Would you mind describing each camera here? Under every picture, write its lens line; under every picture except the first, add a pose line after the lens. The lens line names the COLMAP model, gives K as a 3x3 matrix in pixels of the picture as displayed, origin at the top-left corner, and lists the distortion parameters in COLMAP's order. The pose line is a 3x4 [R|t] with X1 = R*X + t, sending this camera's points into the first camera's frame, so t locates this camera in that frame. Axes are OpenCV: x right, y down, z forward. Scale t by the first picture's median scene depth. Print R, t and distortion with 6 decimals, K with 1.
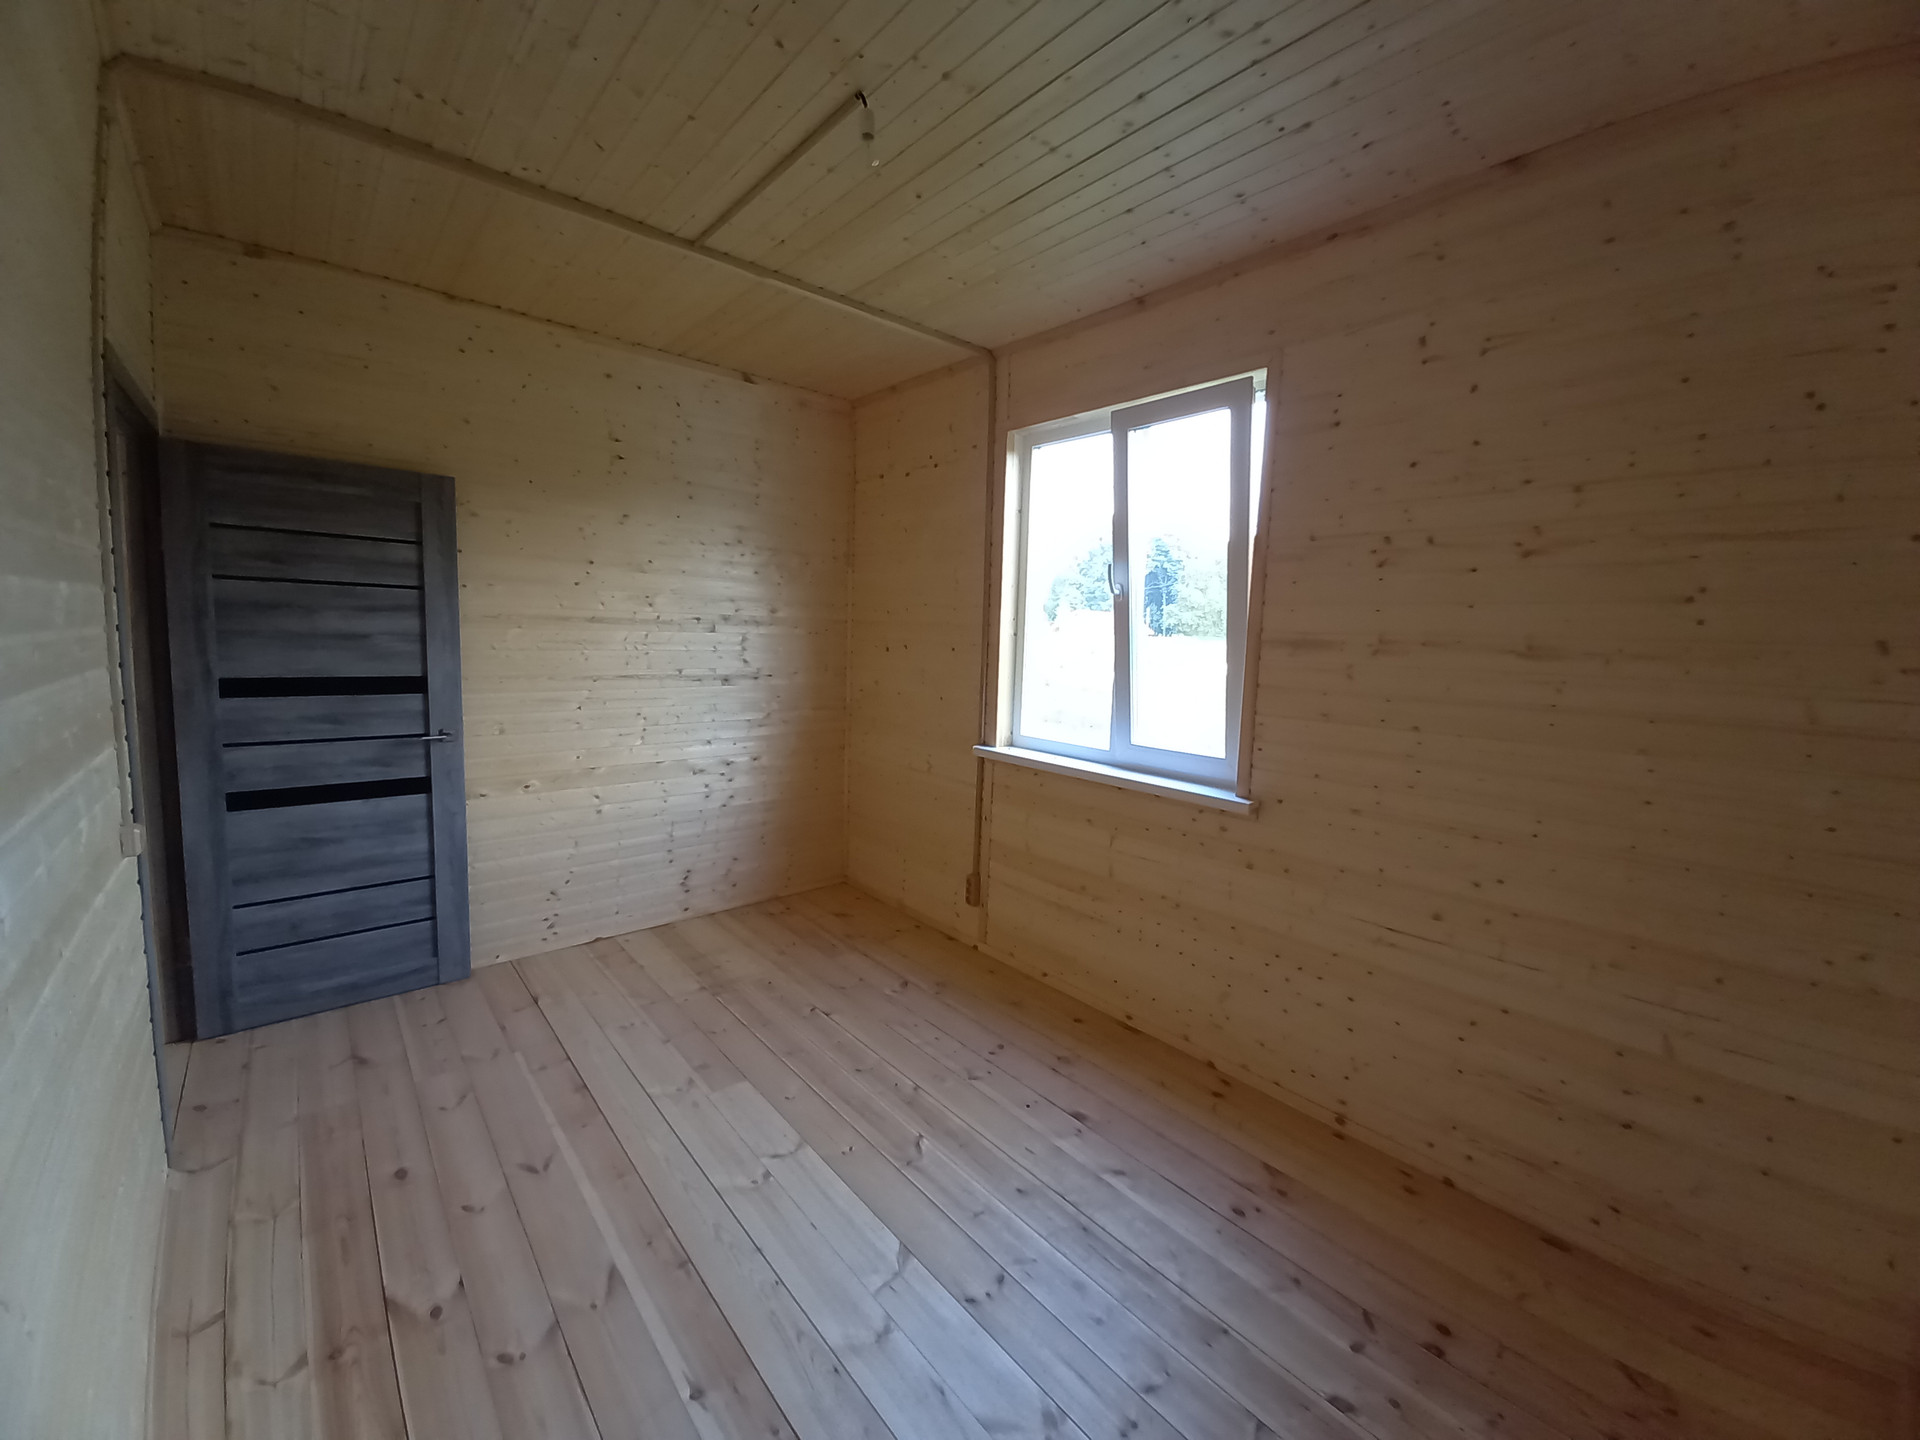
lens RADIAL K [[767.0, 0, 984.9], [0, 767.0, 708.4], [0, 0, 1]] dist [0.001612, -0.013592]
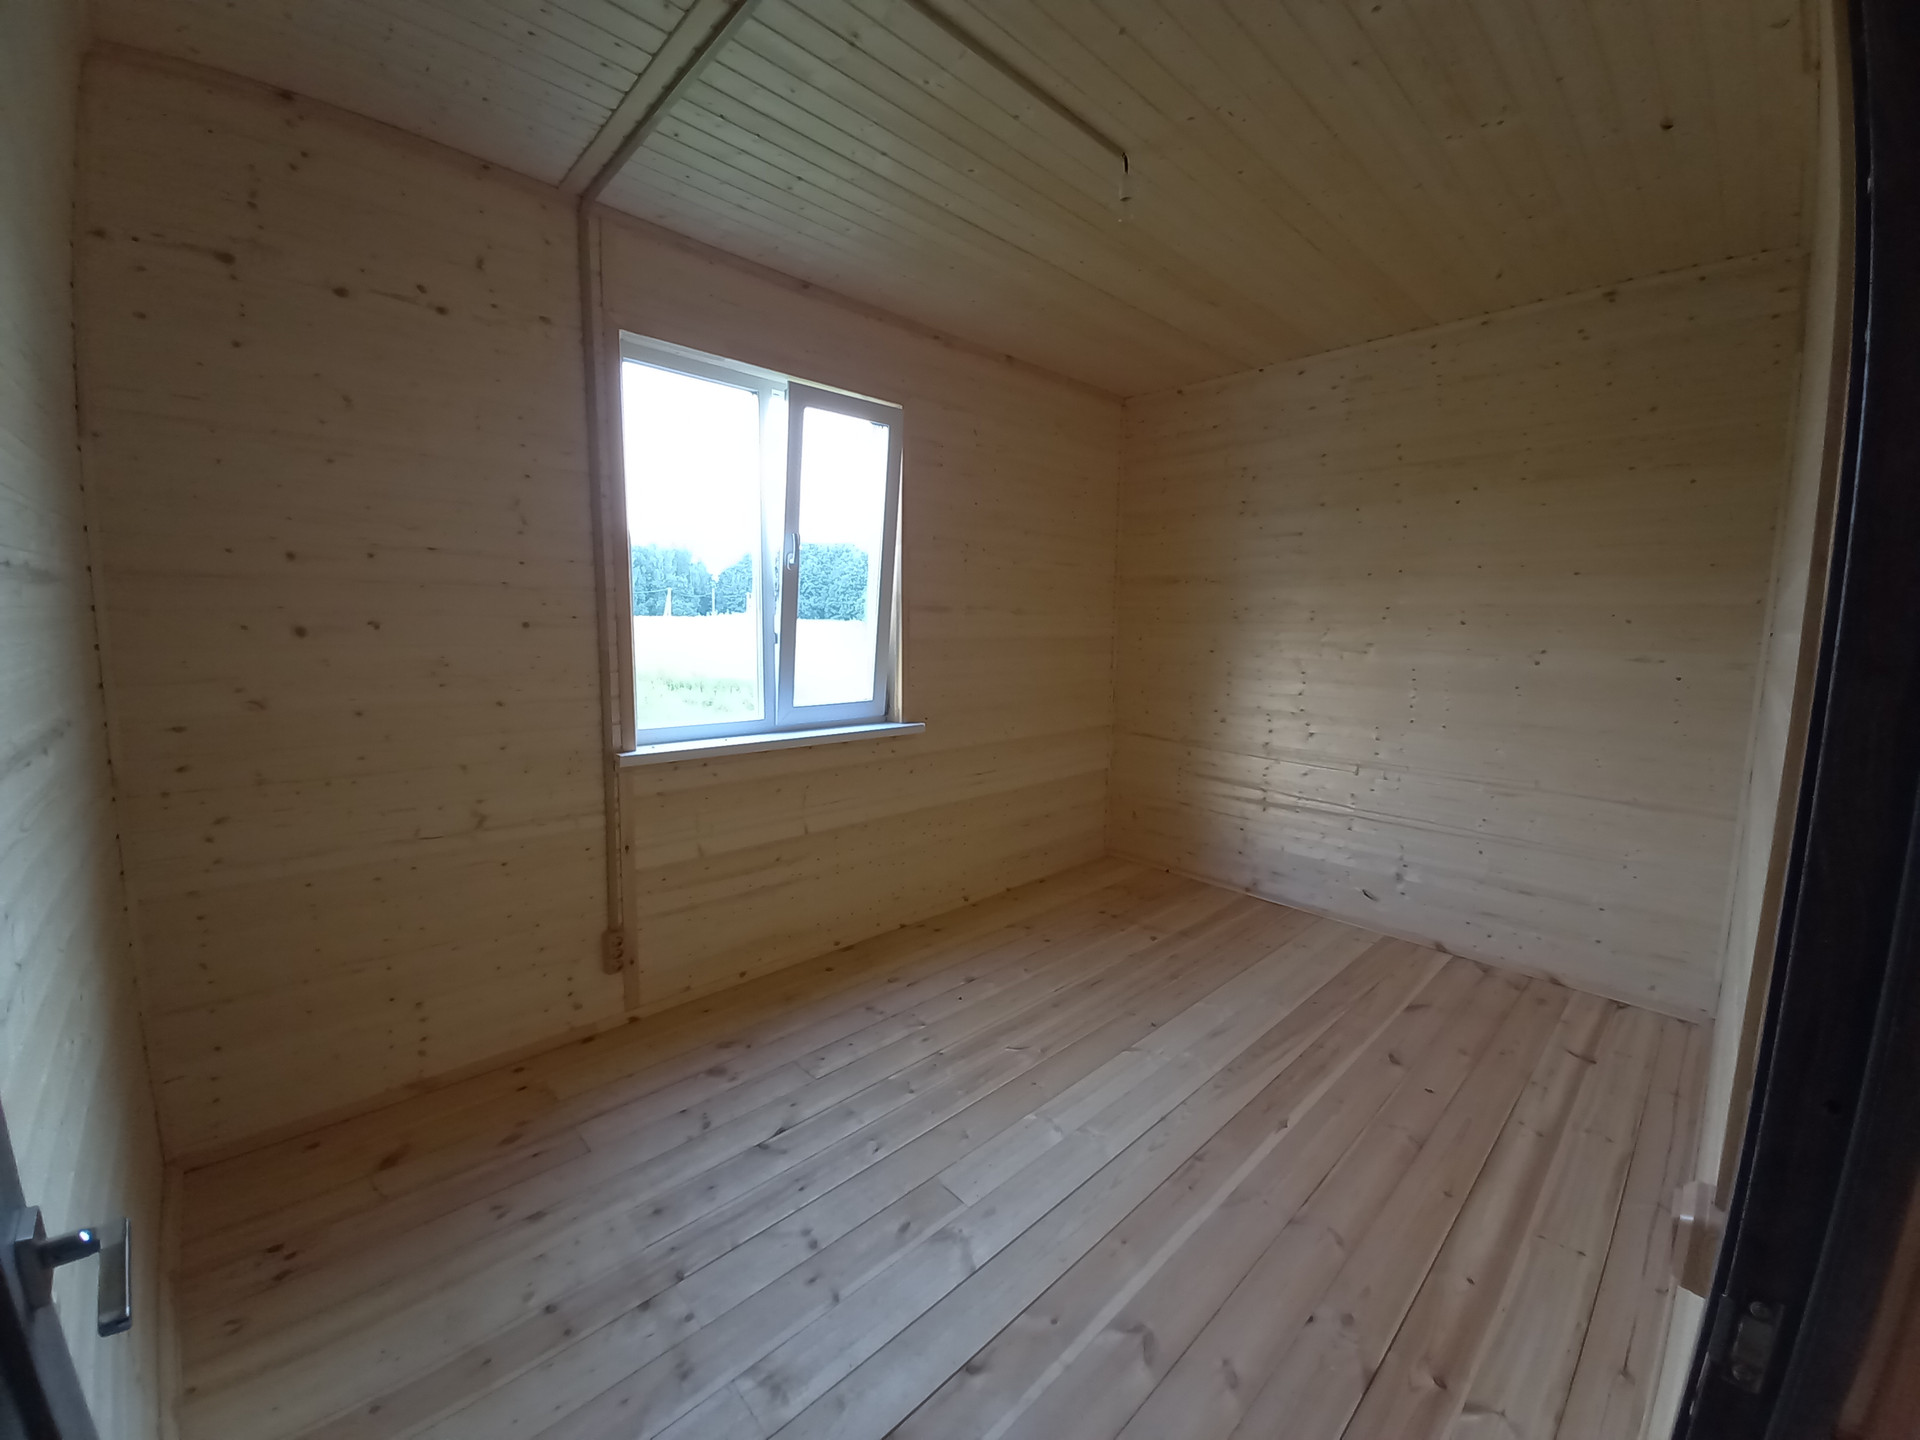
lens RADIAL K [[754.2, 0, 968.2], [0, 754.2, 705.1], [0, 0, 1]] dist [-0.000972, -0.007523]
pose [[-0.044313, -0.147660, 0.988045, -0.811679], [0.080547, 0.985269, 0.150858, -0.089104], [-0.995765, 0.086269, -0.031766, 0.761817]]
